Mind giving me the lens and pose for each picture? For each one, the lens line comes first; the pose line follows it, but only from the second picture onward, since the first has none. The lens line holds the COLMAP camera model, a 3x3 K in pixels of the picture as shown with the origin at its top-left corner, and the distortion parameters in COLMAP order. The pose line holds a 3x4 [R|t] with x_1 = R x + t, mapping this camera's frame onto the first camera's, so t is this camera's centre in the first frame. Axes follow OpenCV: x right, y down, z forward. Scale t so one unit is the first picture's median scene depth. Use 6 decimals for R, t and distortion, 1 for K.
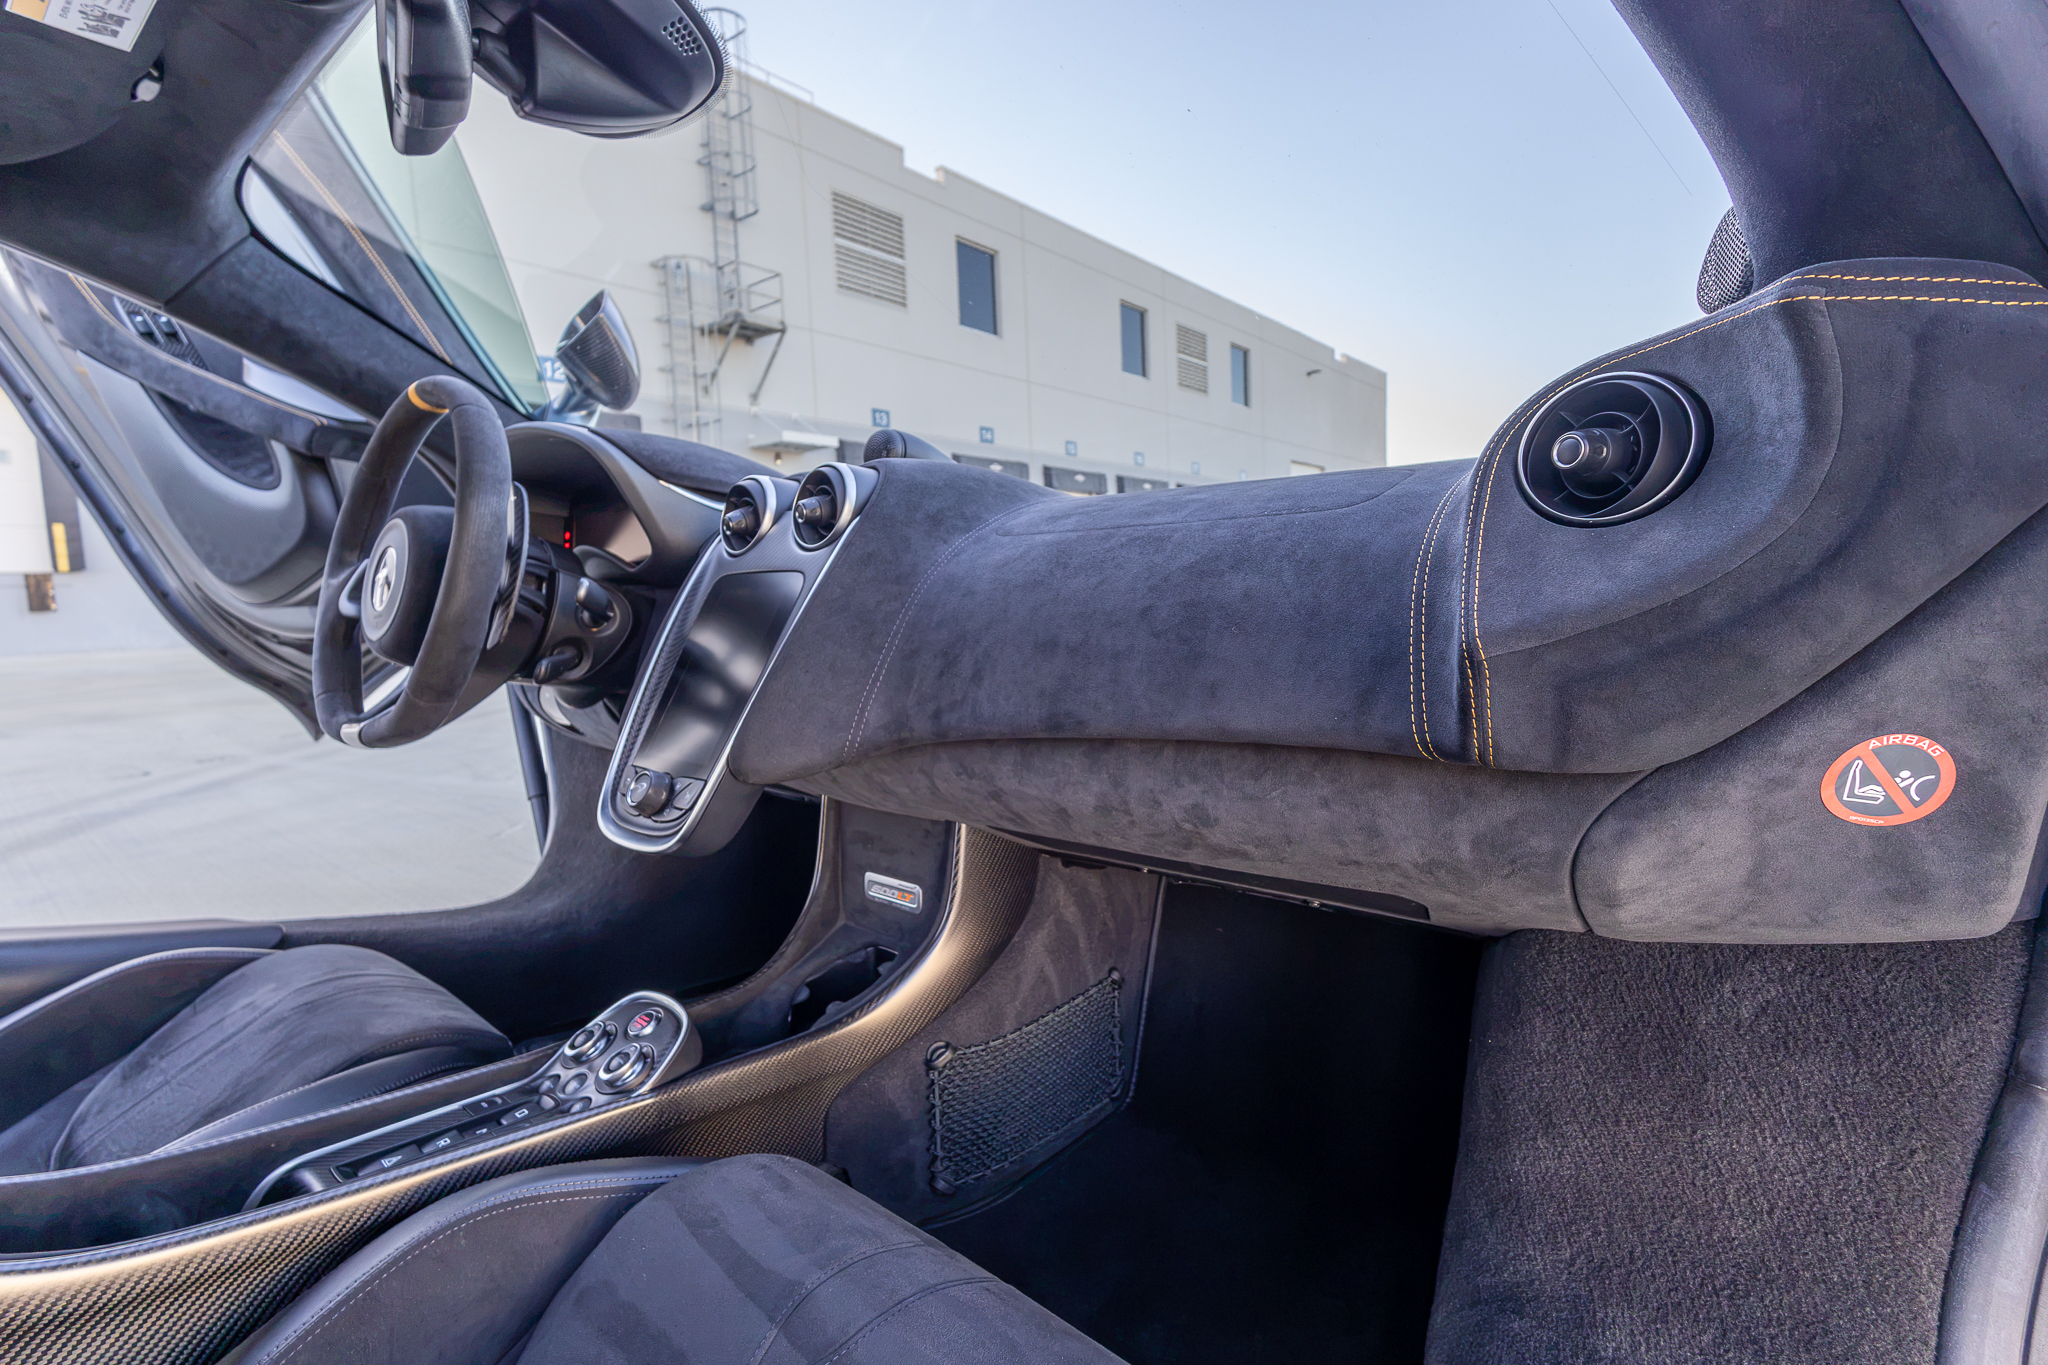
lens RADIAL K [[937.3, 0, 1024.0], [0, 937.3, 682.5], [0, 0, 1]] dist [-0.000531, -0.001068]
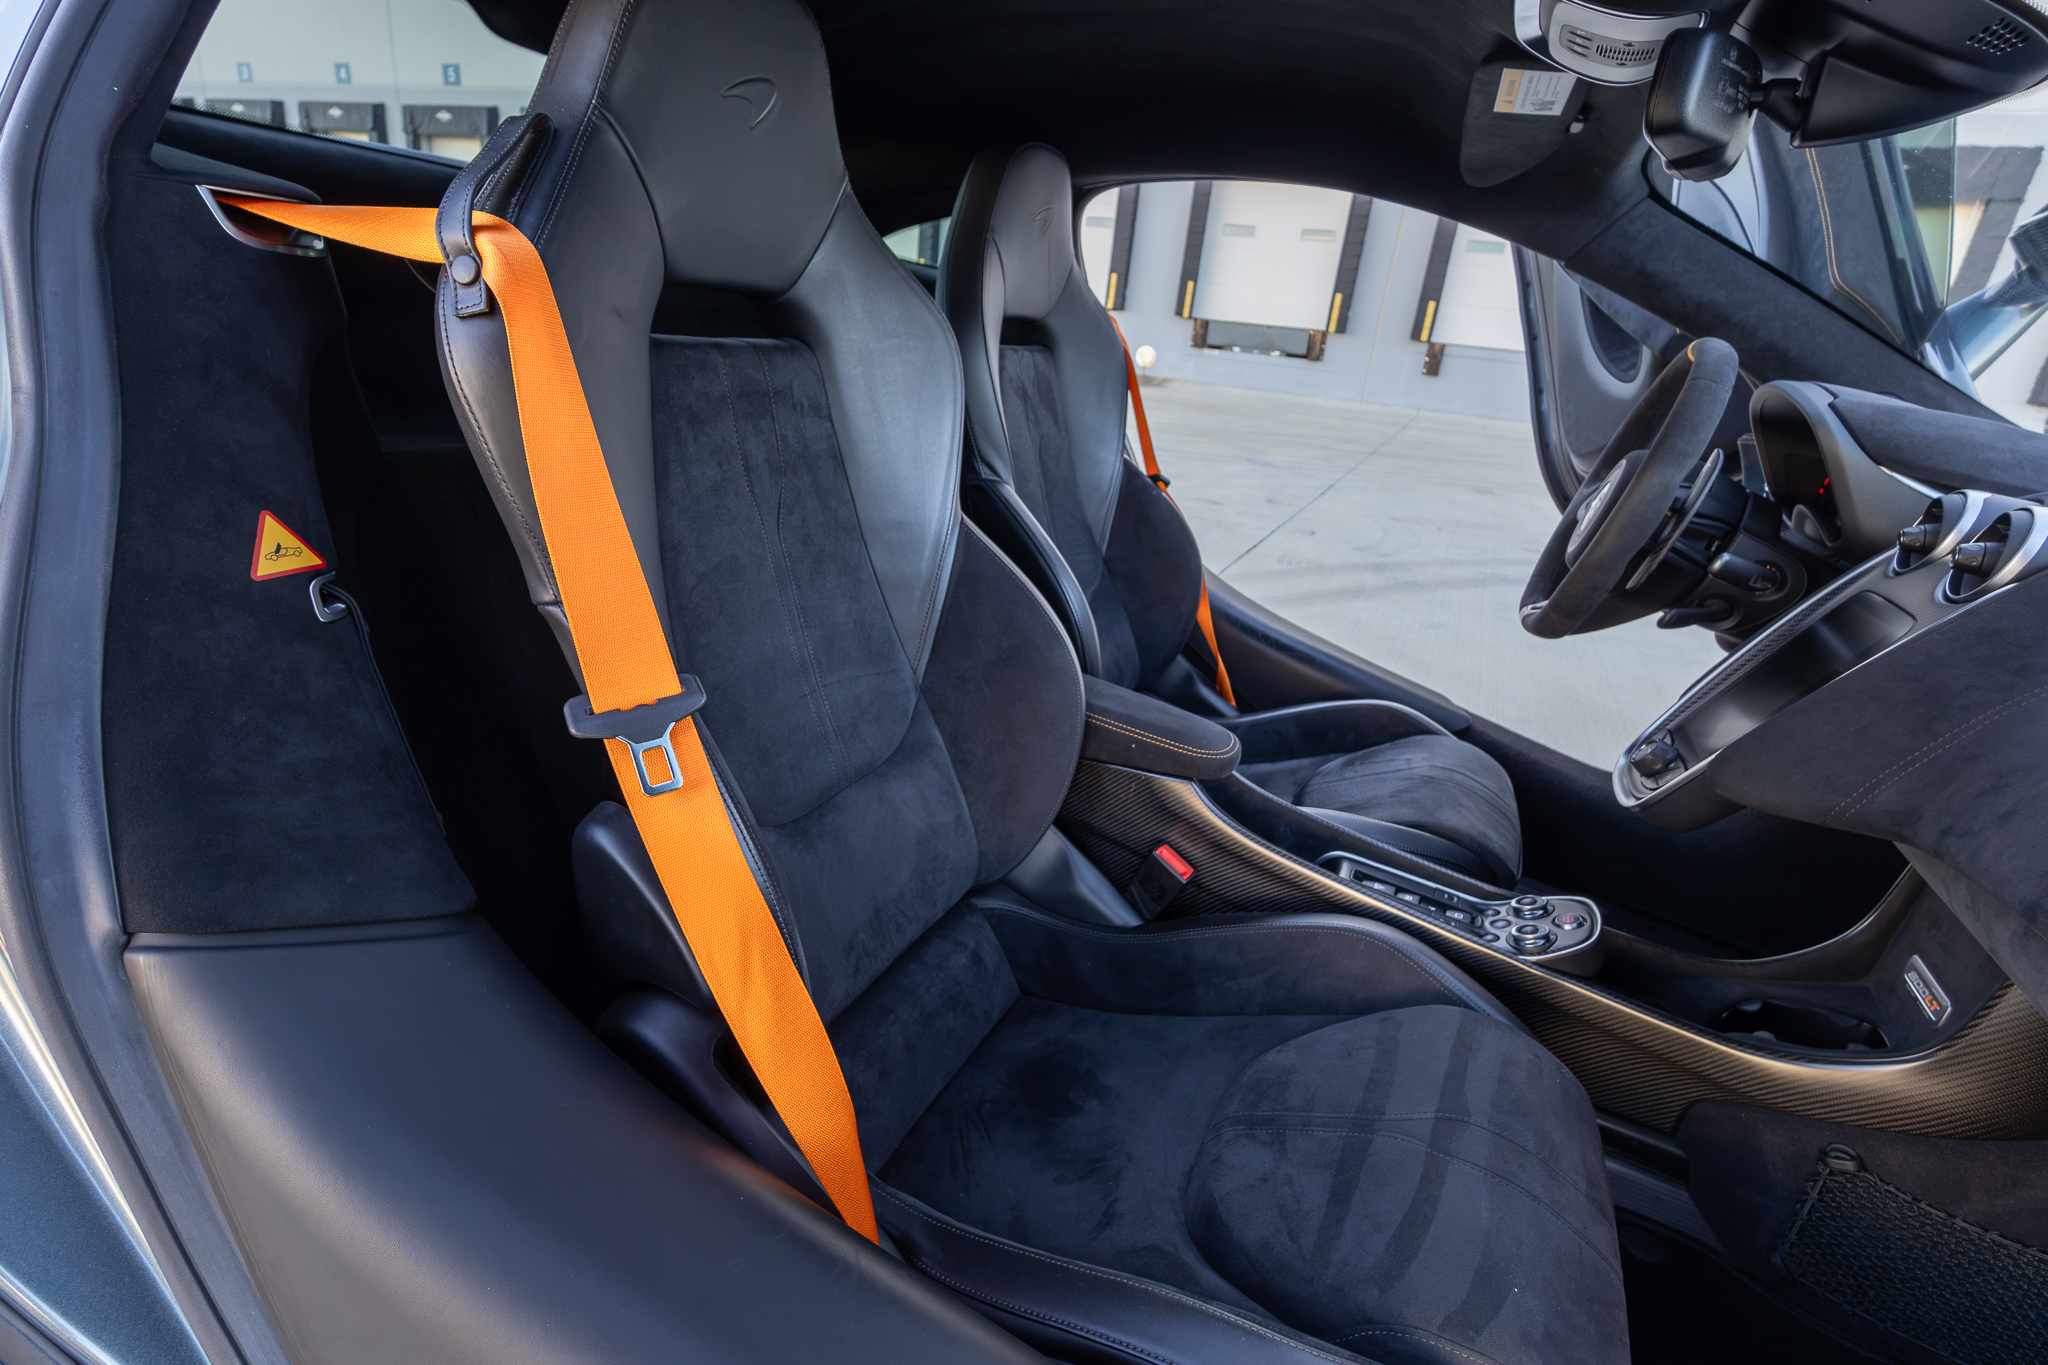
lens RADIAL K [[937.3, 0, 1024.0], [0, 937.3, 682.5], [0, 0, 1]] dist [-0.000531, -0.001068]
pose [[0.240078, 0.390924, -0.888561, 0.387238], [-0.202987, 0.915313, 0.347848, -0.204395], [0.949294, 0.096856, 0.299099, -0.086781]]
